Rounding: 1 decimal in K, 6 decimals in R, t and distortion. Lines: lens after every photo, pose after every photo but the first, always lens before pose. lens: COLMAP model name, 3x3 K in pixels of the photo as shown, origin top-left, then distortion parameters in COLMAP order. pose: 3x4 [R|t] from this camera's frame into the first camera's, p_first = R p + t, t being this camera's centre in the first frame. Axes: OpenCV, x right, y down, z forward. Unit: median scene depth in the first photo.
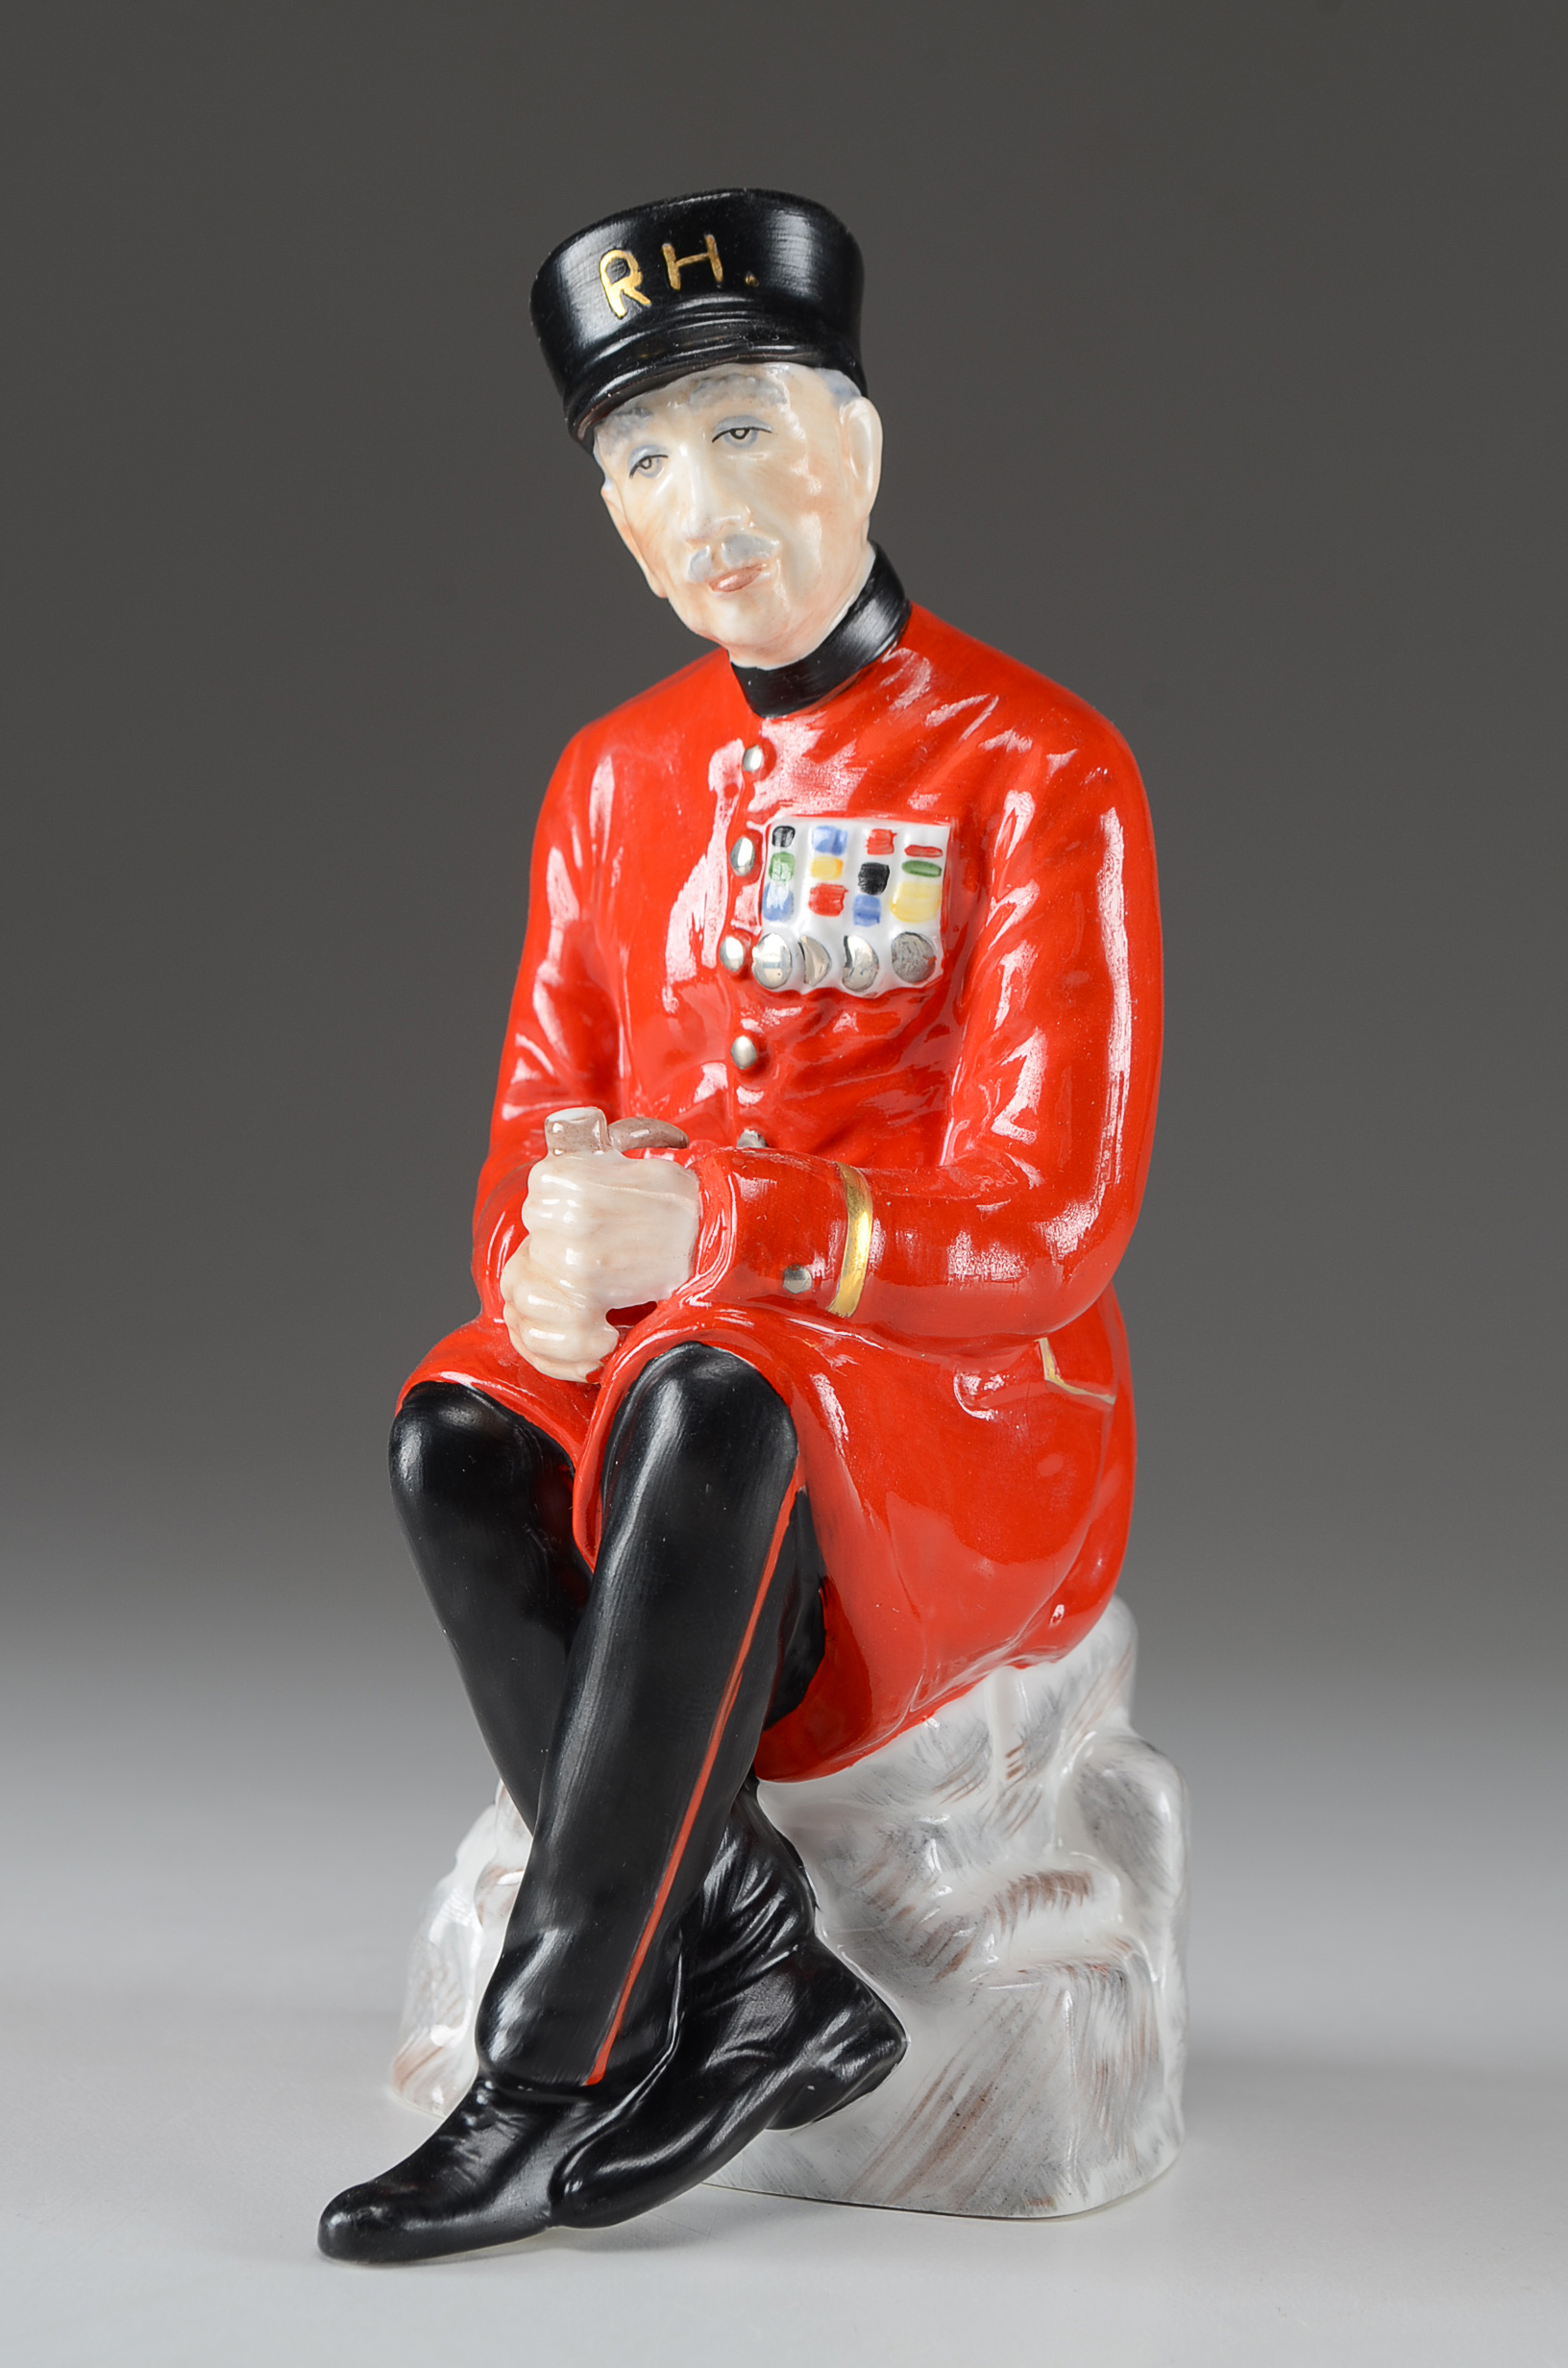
lens RADIAL K [[4602.9, 0, 789.3], [0, 4602.9, 1184.4], [0, 0, 1]] dist [-0.008378, 0.000000]
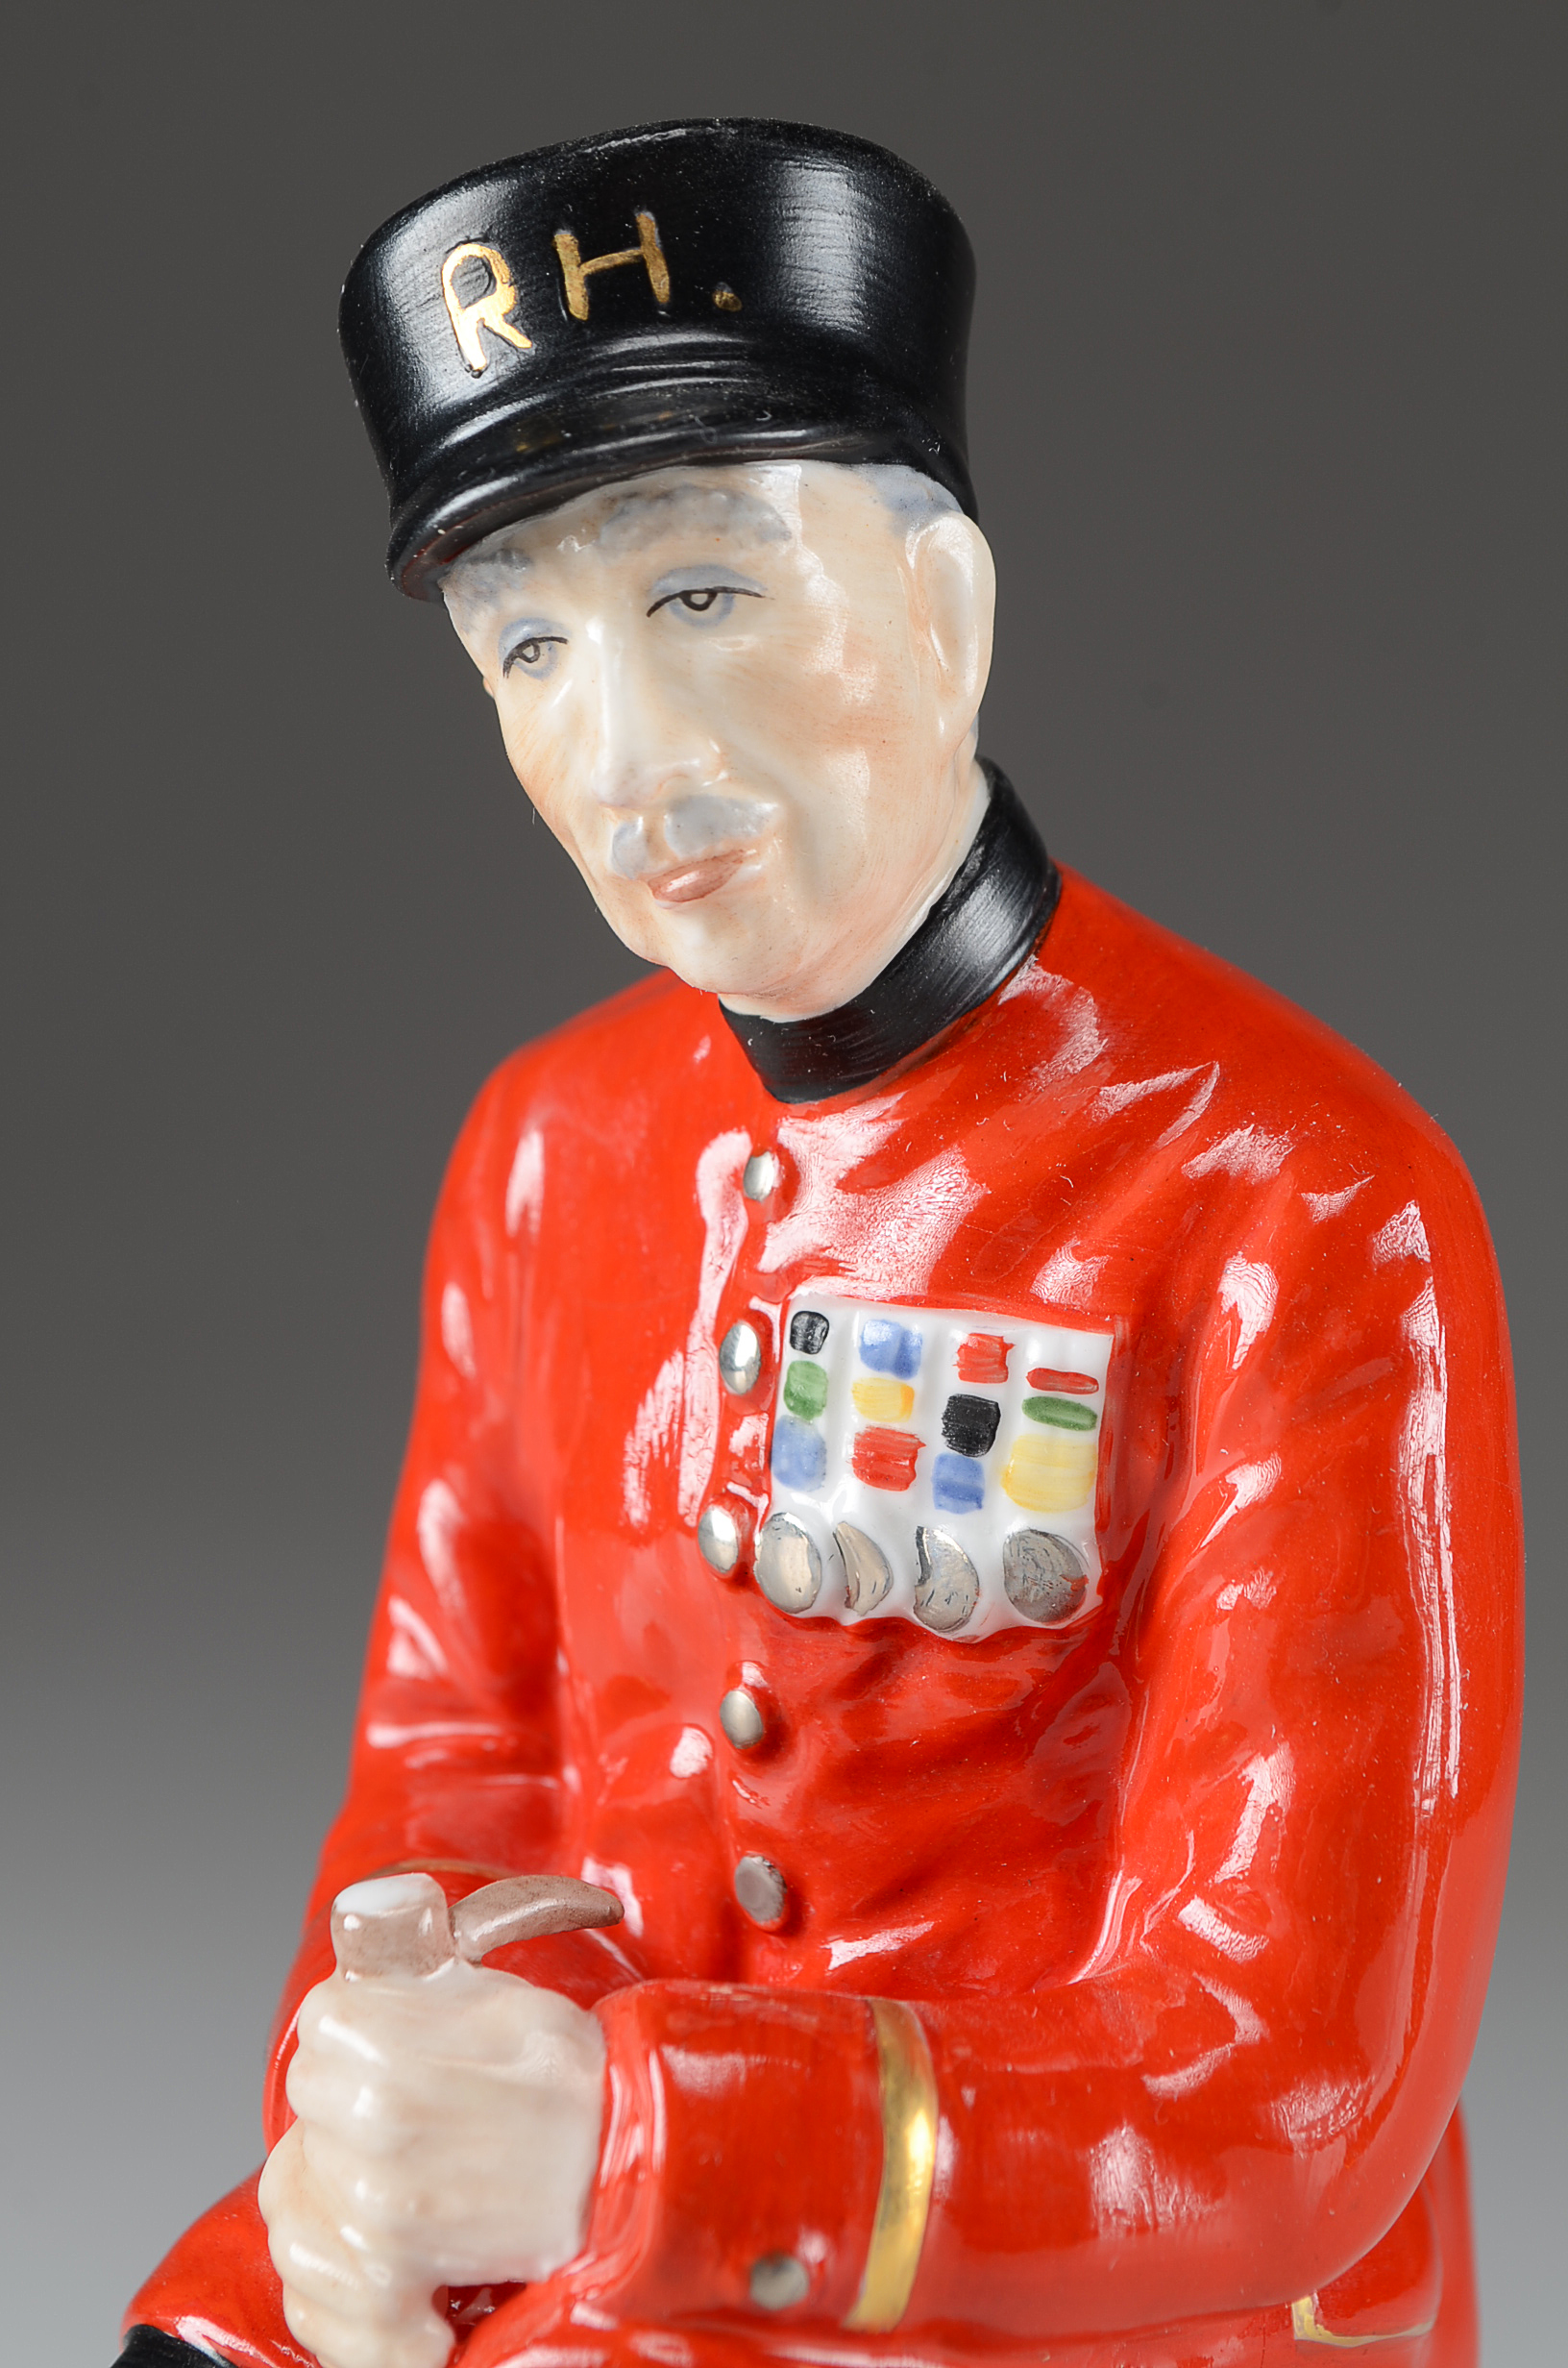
lens RADIAL K [[4602.9, 0, 775.7], [0, 4602.9, 1182.4], [0, 0, 1]] dist [-0.008378, 0.000000]
pose [[0.993851, 0.009132, -0.110349, 0.054366], [-0.003362, 0.998623, 0.052359, -0.122420], [0.110675, -0.051666, 0.992513, 0.474422]]
